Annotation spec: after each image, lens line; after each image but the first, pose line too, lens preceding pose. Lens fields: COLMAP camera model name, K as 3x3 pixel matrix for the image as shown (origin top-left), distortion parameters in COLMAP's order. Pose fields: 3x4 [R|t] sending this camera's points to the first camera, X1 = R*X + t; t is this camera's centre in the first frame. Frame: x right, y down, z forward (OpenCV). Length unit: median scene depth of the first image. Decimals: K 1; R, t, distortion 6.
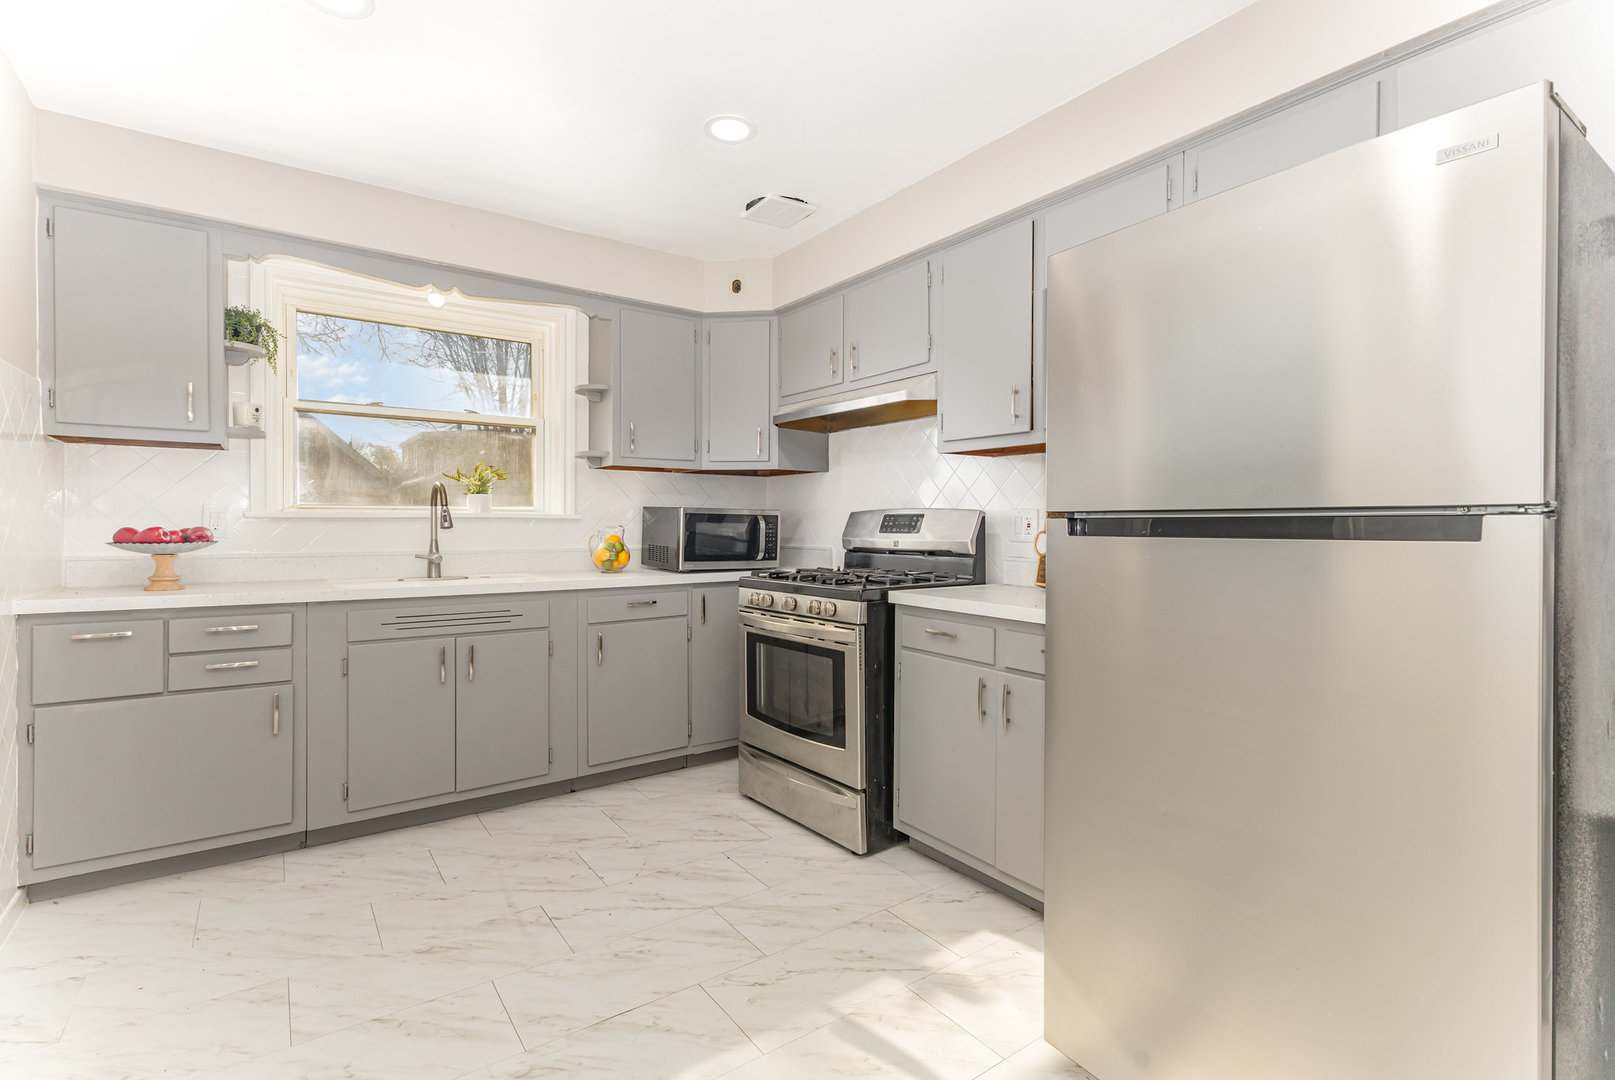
lens RADIAL K [[747.8, 0, 807.1], [0, 747.8, 534.6], [0, 0, 1]] dist [0.009274, 0.000637]
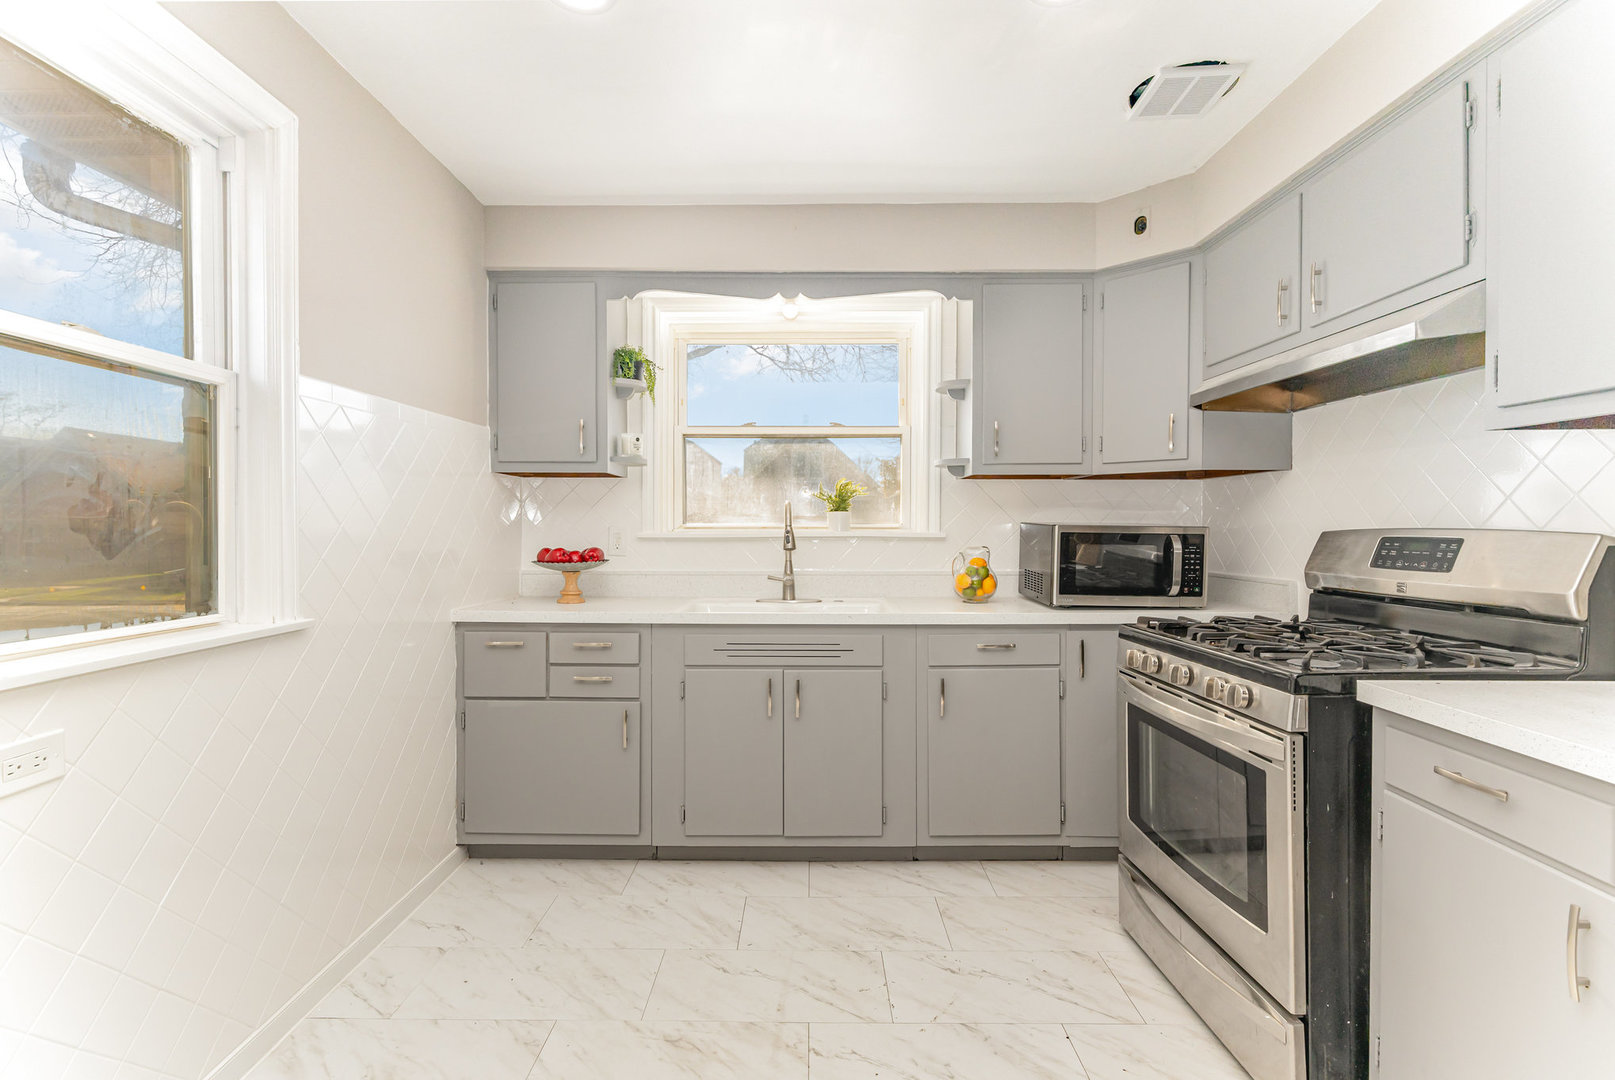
lens RADIAL K [[747.8, 0, 805.5], [0, 747.8, 536.9], [0, 0, 1]] dist [0.009274, 0.000637]
pose [[0.812410, 0.006590, -0.583050, 0.090772], [-0.006889, 0.999975, 0.001703, -0.028541], [0.583046, 0.002633, 0.812435, 0.262796]]
